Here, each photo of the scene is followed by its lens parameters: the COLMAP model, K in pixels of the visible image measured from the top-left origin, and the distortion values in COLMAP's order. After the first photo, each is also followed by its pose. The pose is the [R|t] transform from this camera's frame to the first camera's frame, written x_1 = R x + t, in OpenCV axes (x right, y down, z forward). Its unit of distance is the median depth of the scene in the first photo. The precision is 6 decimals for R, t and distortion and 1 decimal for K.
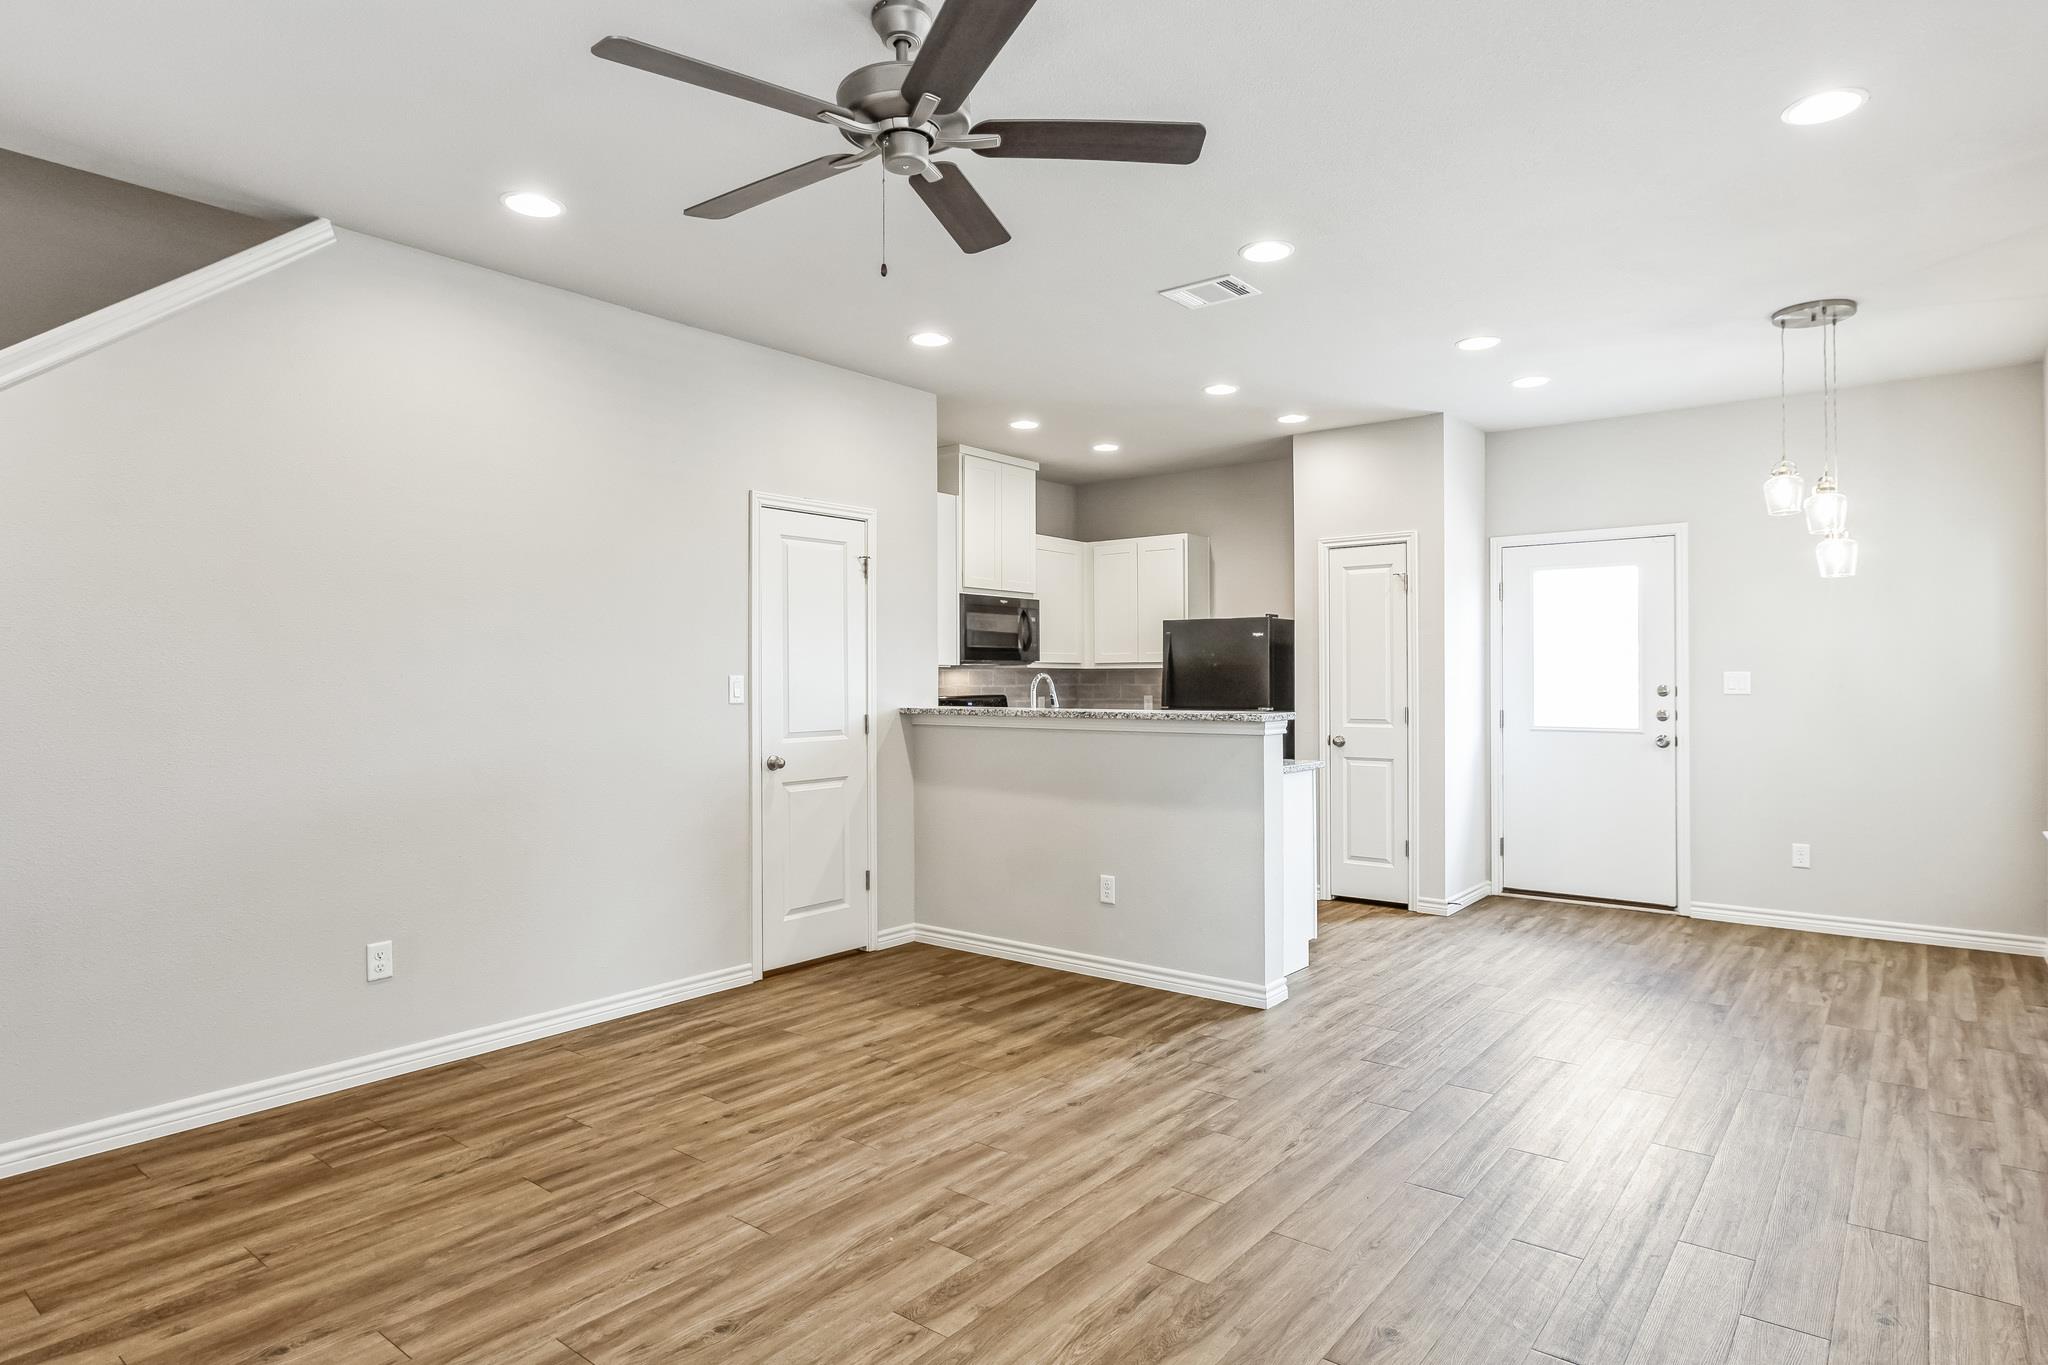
lens RADIAL K [[1128.7, 0, 1046.7], [0, 1128.7, 676.5], [0, 0, 1]] dist [-0.006263, 0.001174]
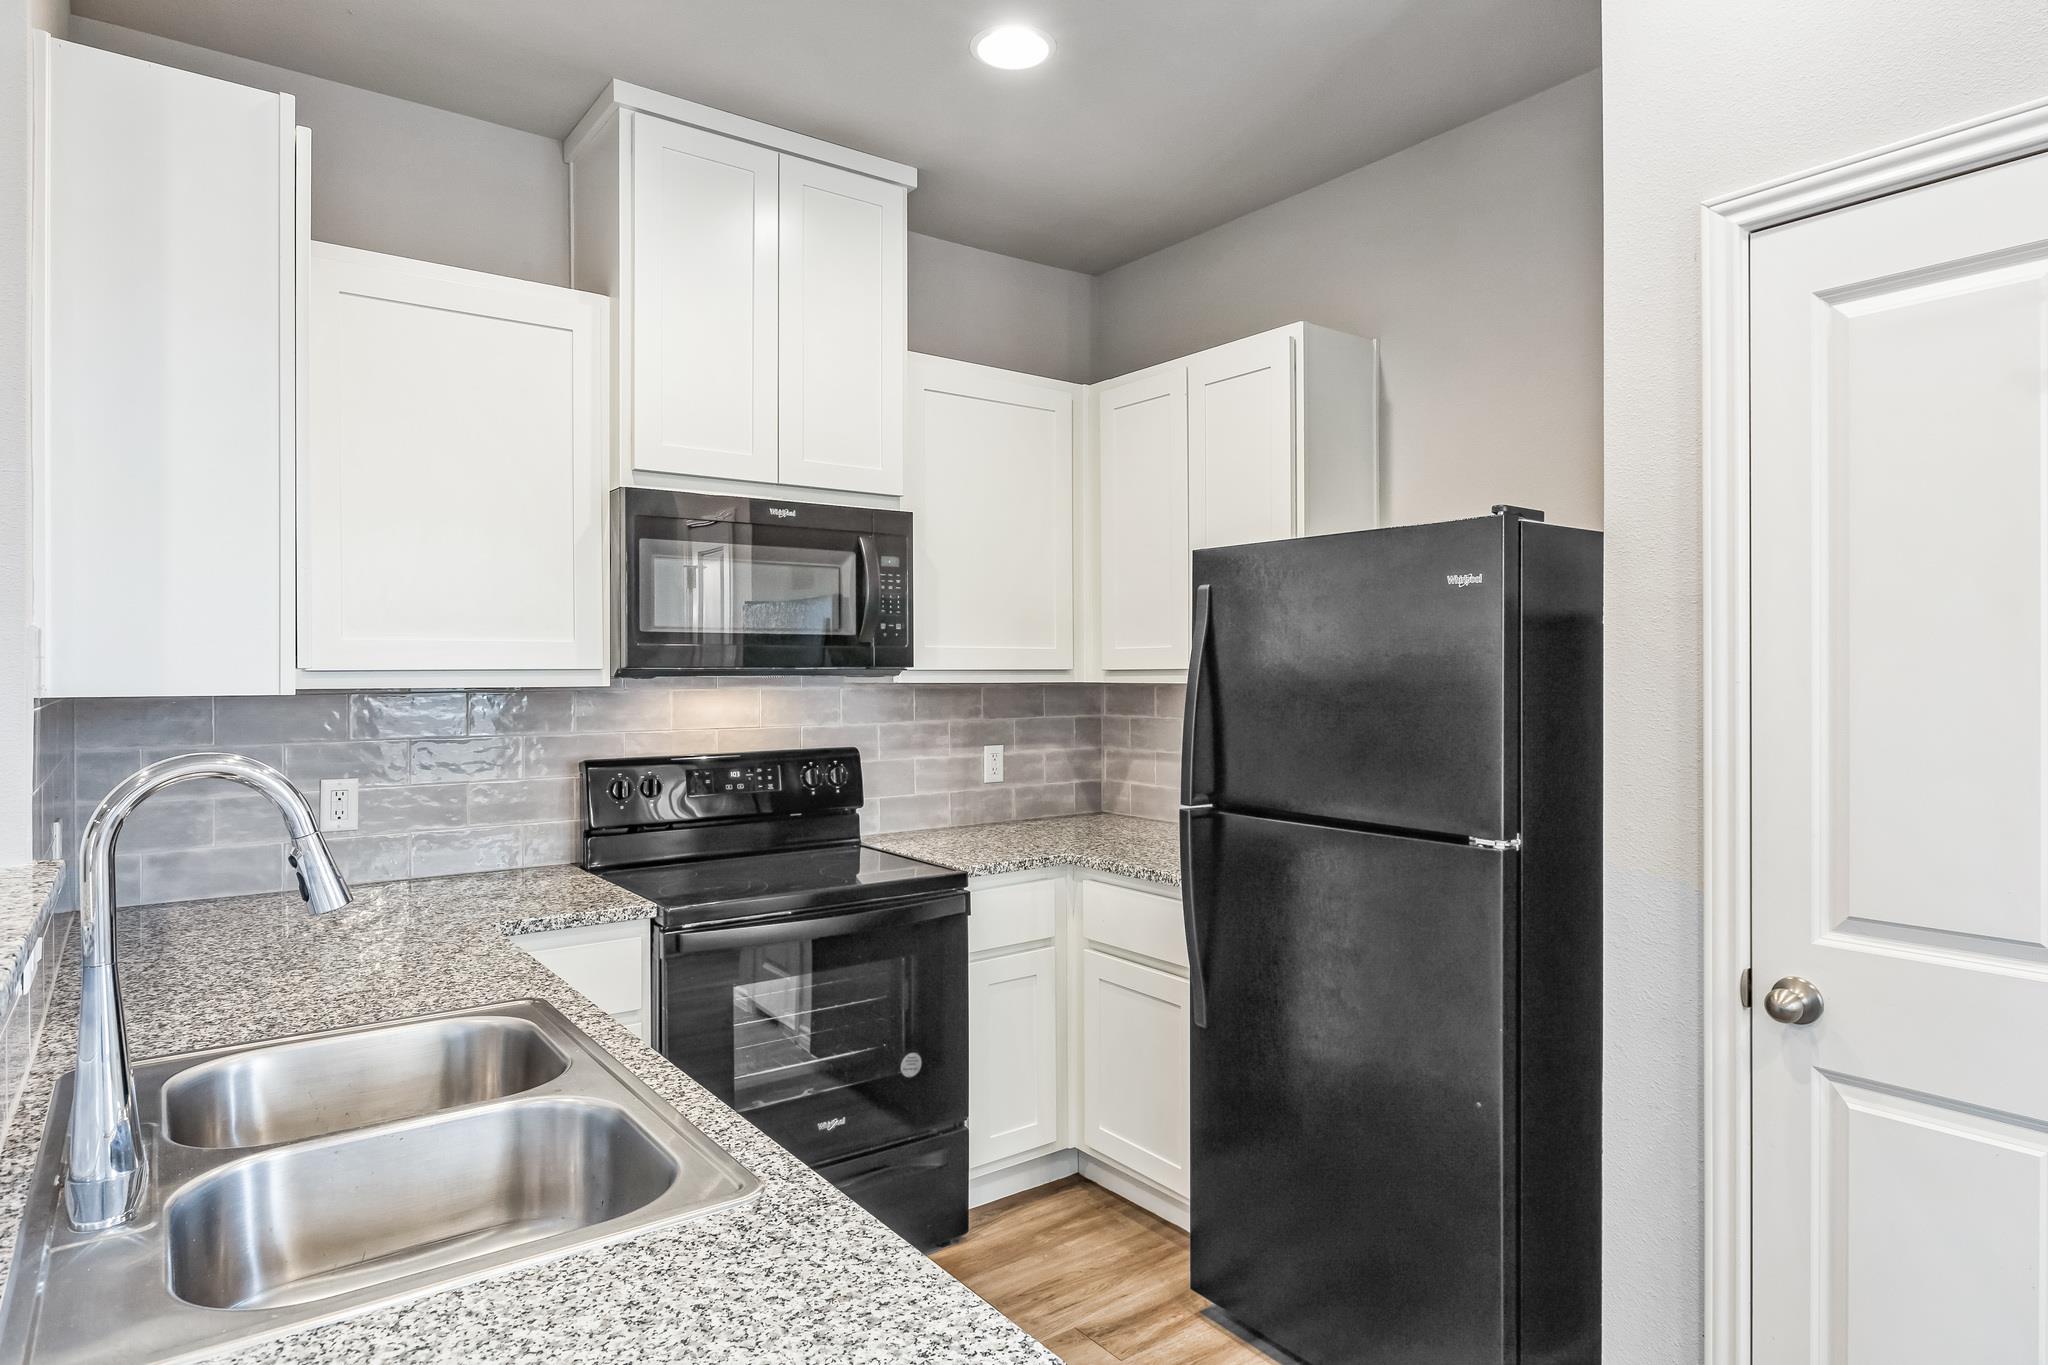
lens RADIAL K [[1176.7, 0, 1040.7], [0, 1176.7, 671.7], [0, 0, 1]] dist [-0.009273, 0.004313]
pose [[0.965360, 0.000693, -0.260919, 0.244901], [0.000376, 0.999992, 0.004048, -0.023125], [0.260920, -0.004006, 0.965352, 1.041571]]
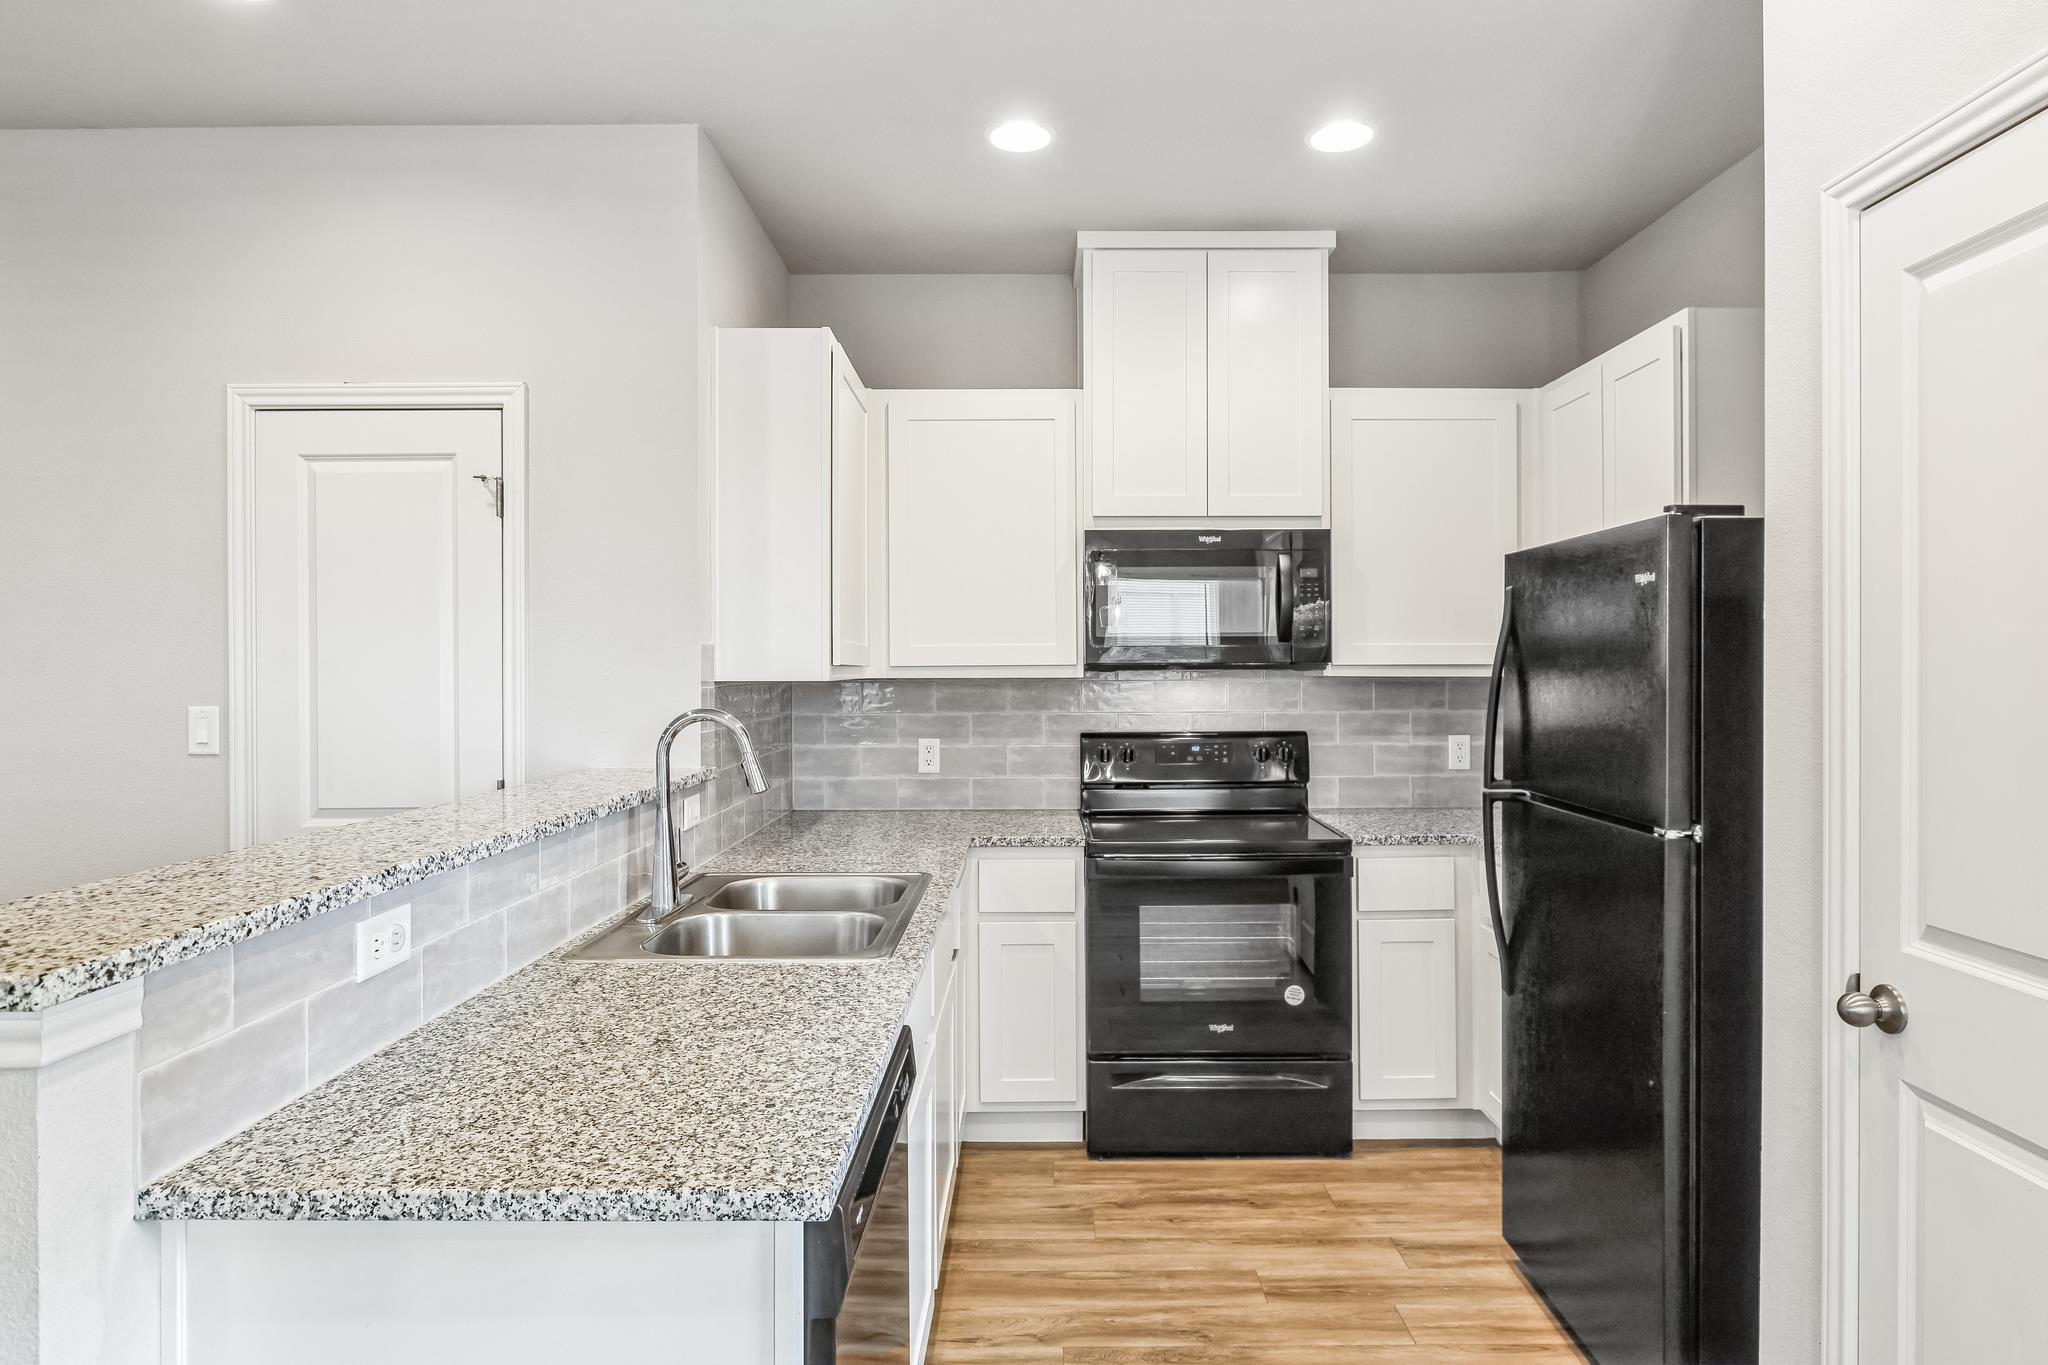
lens RADIAL K [[1176.7, 0, 1041.9], [0, 1176.7, 669.7], [0, 0, 1]] dist [-0.009273, 0.004313]
pose [[0.615234, 0.002360, -0.788341, 0.505801], [0.003765, 0.999975, 0.005932, -0.023598], [0.788336, -0.006618, 0.615210, 1.040853]]
